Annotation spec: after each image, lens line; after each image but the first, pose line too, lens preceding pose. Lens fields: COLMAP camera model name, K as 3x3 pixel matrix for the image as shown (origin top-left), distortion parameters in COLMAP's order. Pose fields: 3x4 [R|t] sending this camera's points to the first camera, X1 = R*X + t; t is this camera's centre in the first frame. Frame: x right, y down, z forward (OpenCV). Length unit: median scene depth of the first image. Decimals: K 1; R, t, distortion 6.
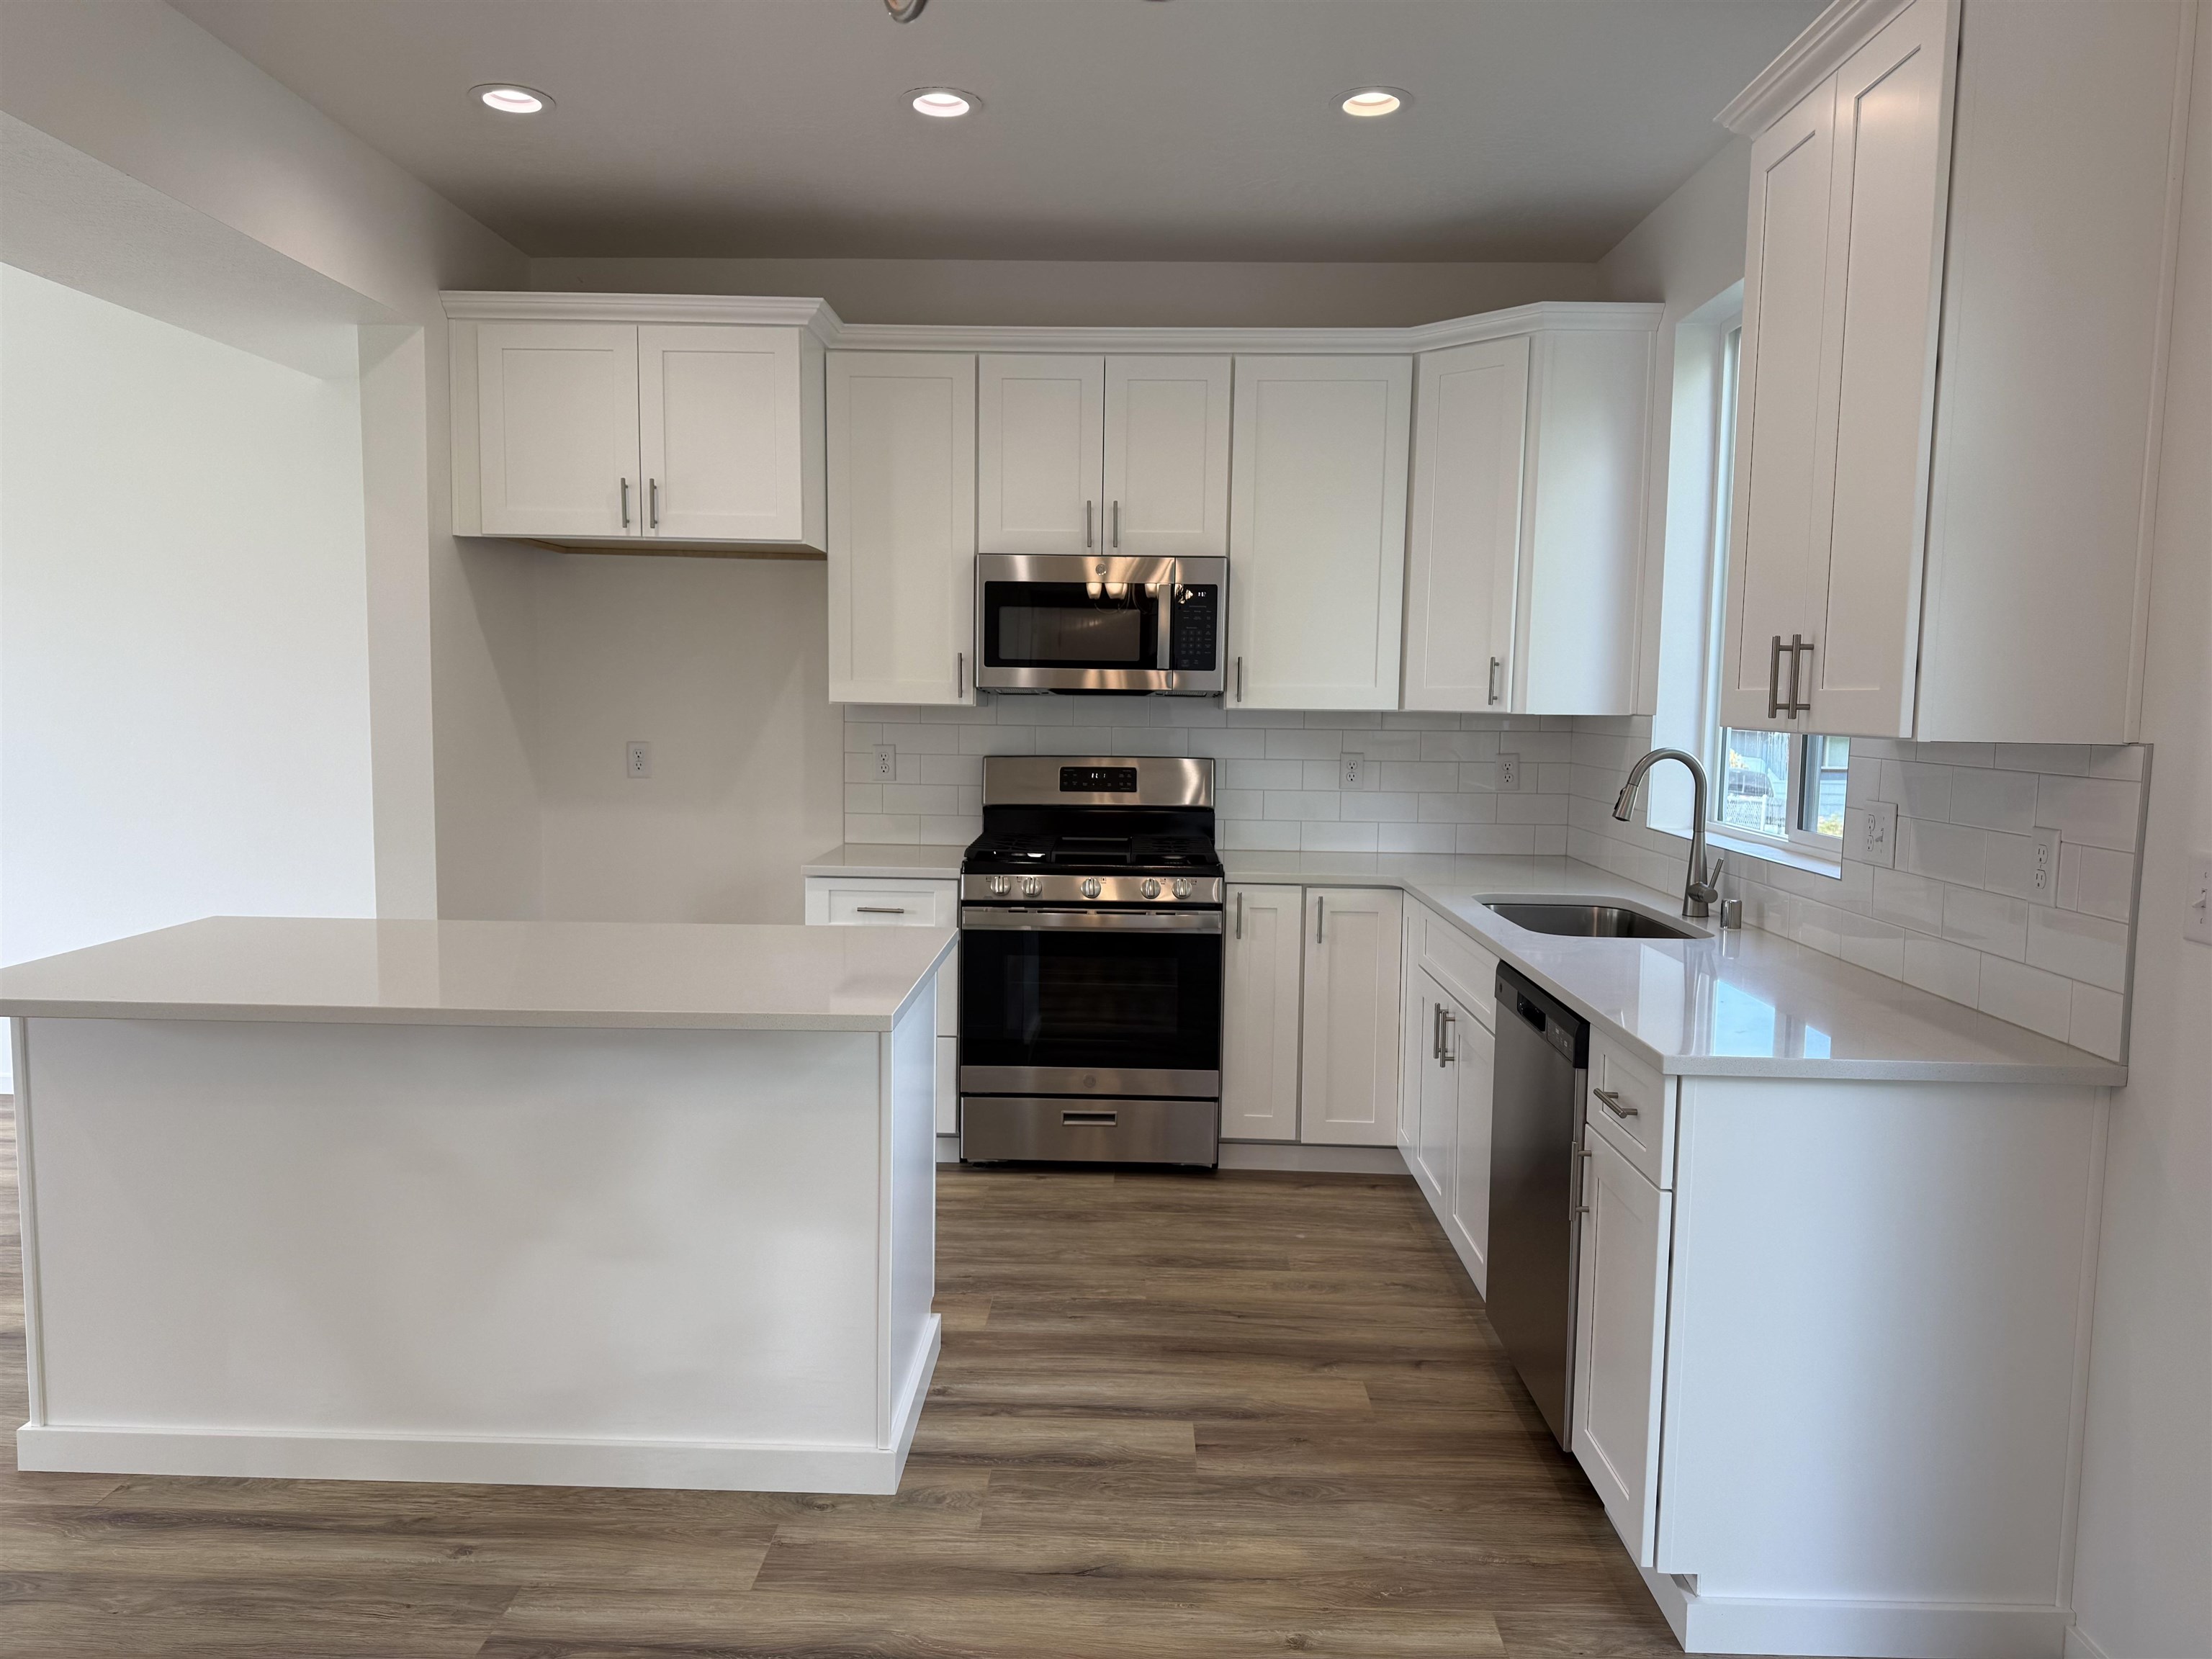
lens RADIAL K [[1544.3, 0, 1098.5], [0, 1544.3, 835.2], [0, 0, 1]] dist [0.078641, -0.088955]
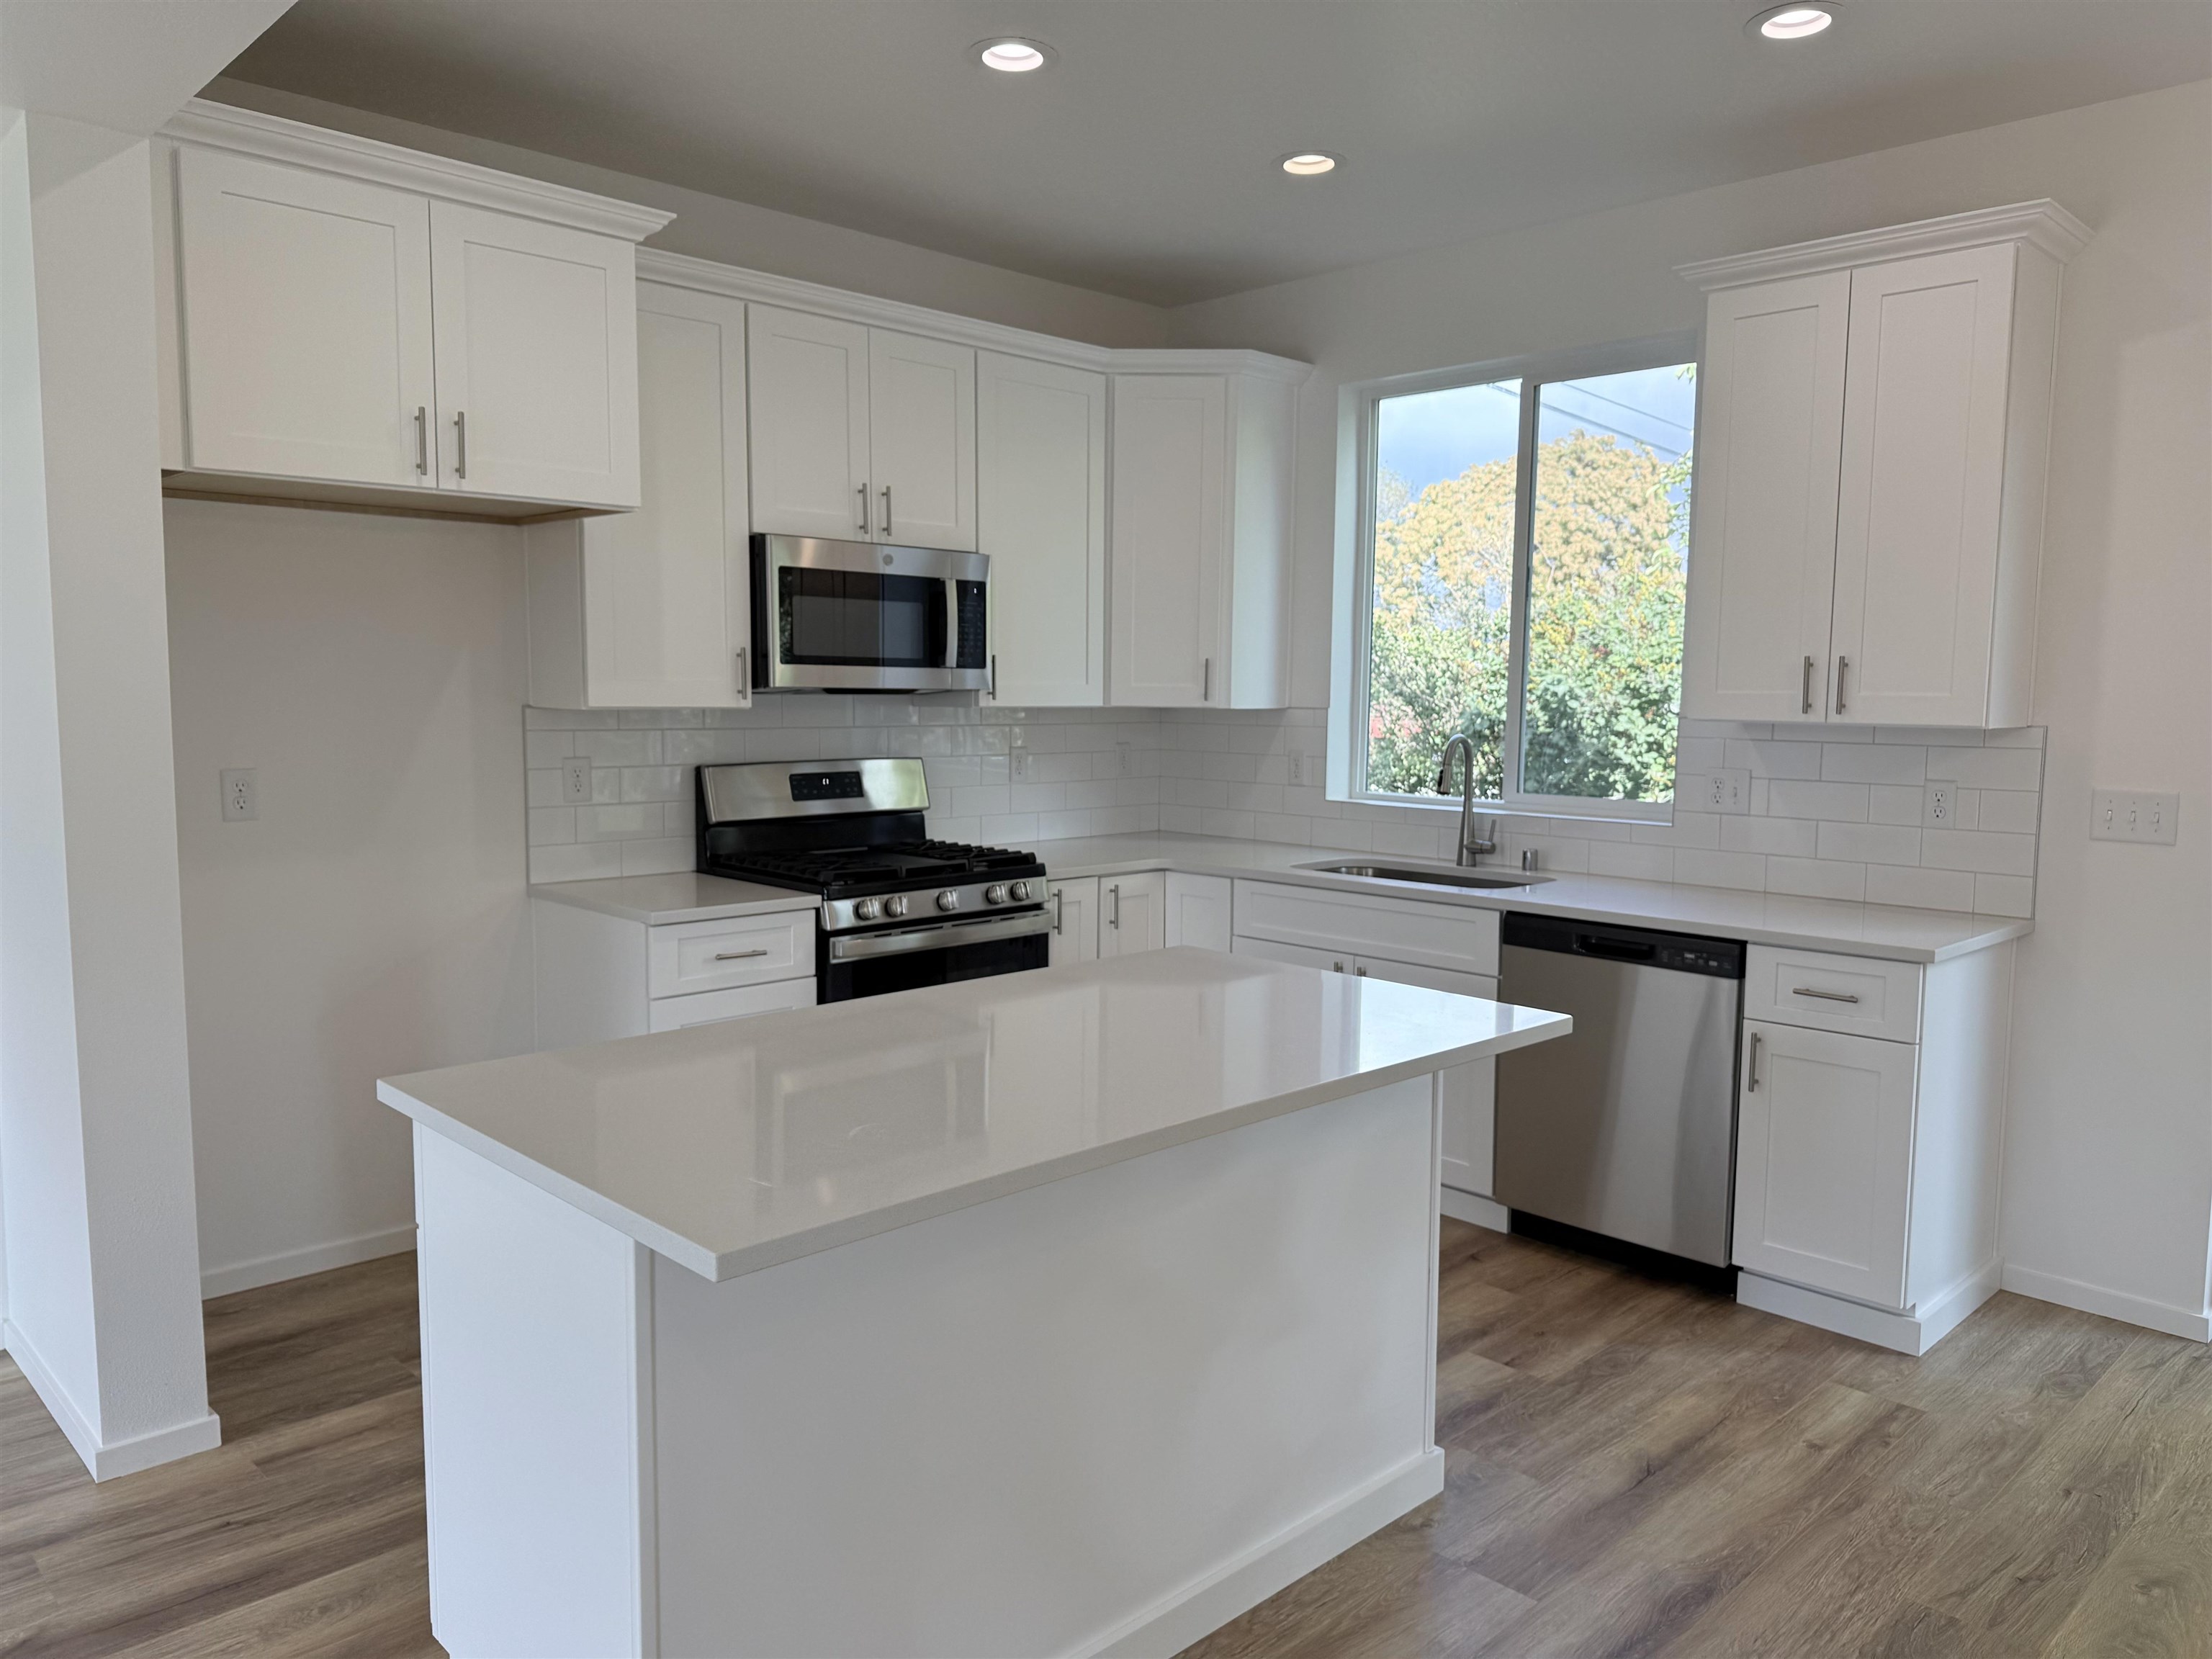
lens RADIAL K [[1559.7, 0, 1106.3], [0, 1559.7, 835.7], [0, 0, 1]] dist [0.002926, -0.012783]
pose [[0.702146, -0.078461, 0.707697, -0.628568], [0.067707, 0.996764, 0.043333, -0.041686], [-0.708807, 0.017489, 0.705186, 0.276509]]
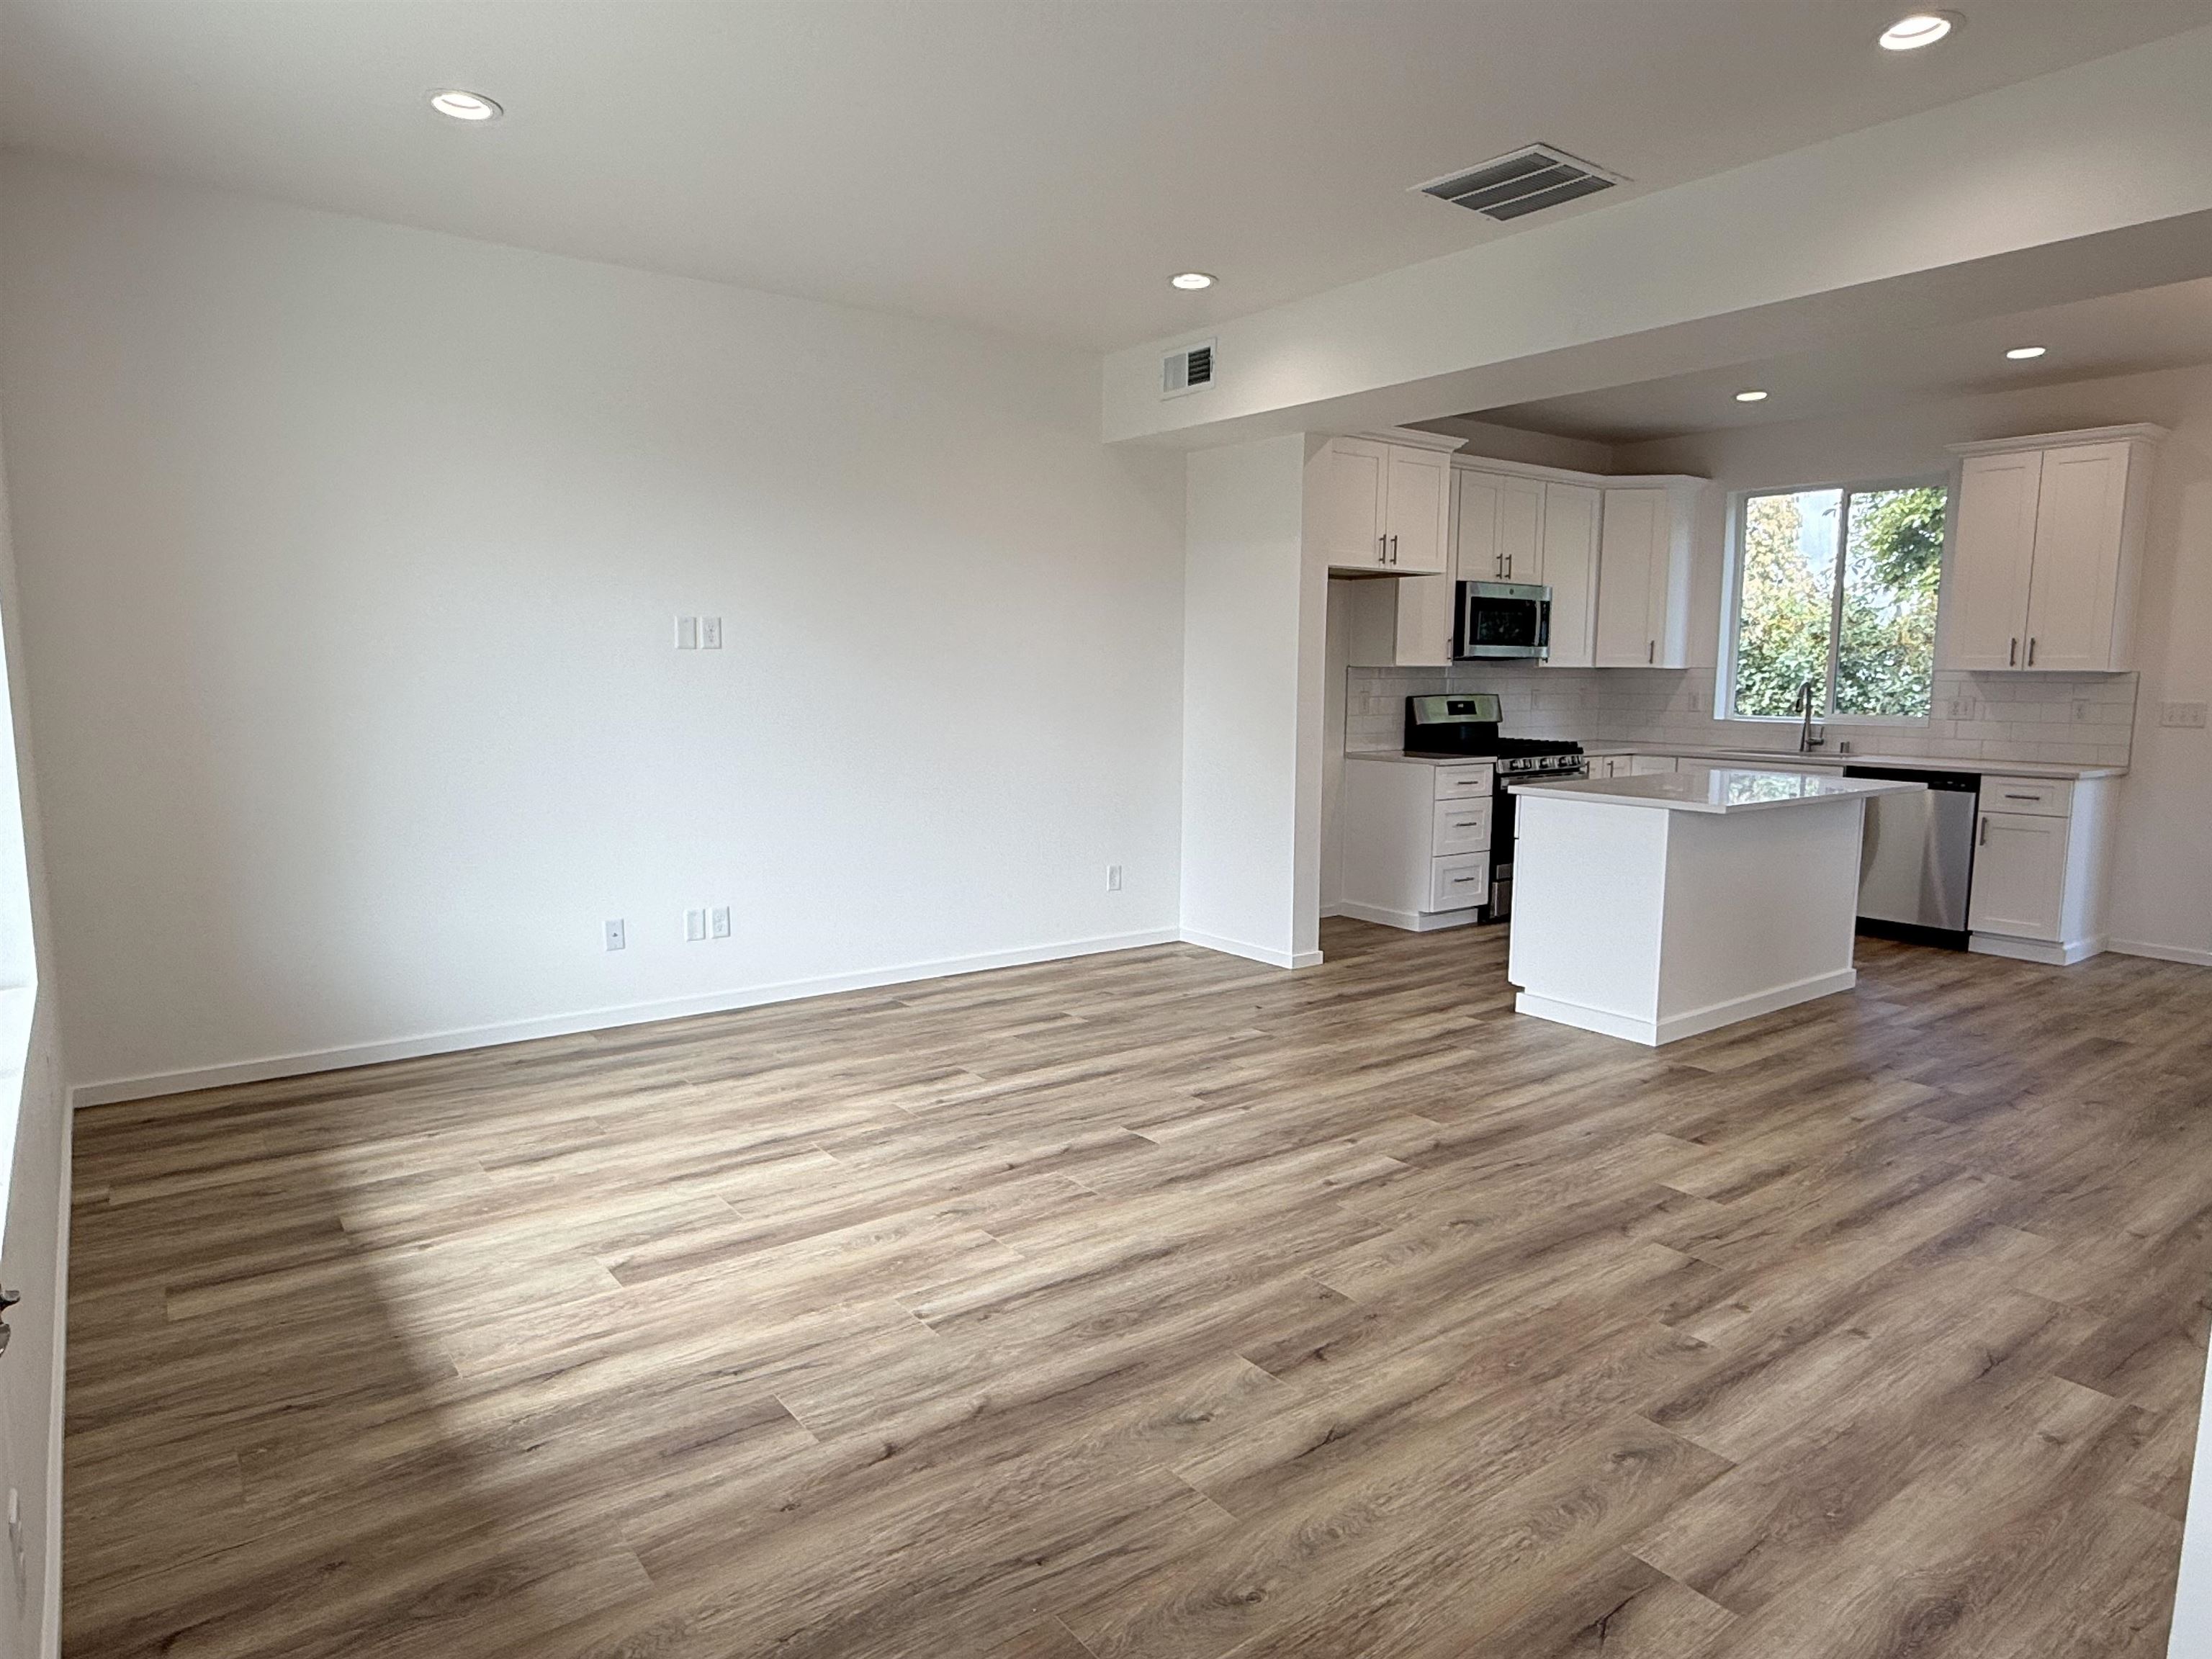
lens RADIAL K [[1345.3, 0, 1106.0], [0, 1345.3, 829.5], [0, 0, 1]] dist [0.001706, -0.000532]
pose [[0.780148, -0.084679, 0.619837, -1.506588], [0.063437, 0.996398, 0.056279, -0.011833], [-0.622370, -0.004586, 0.782710, 0.052443]]
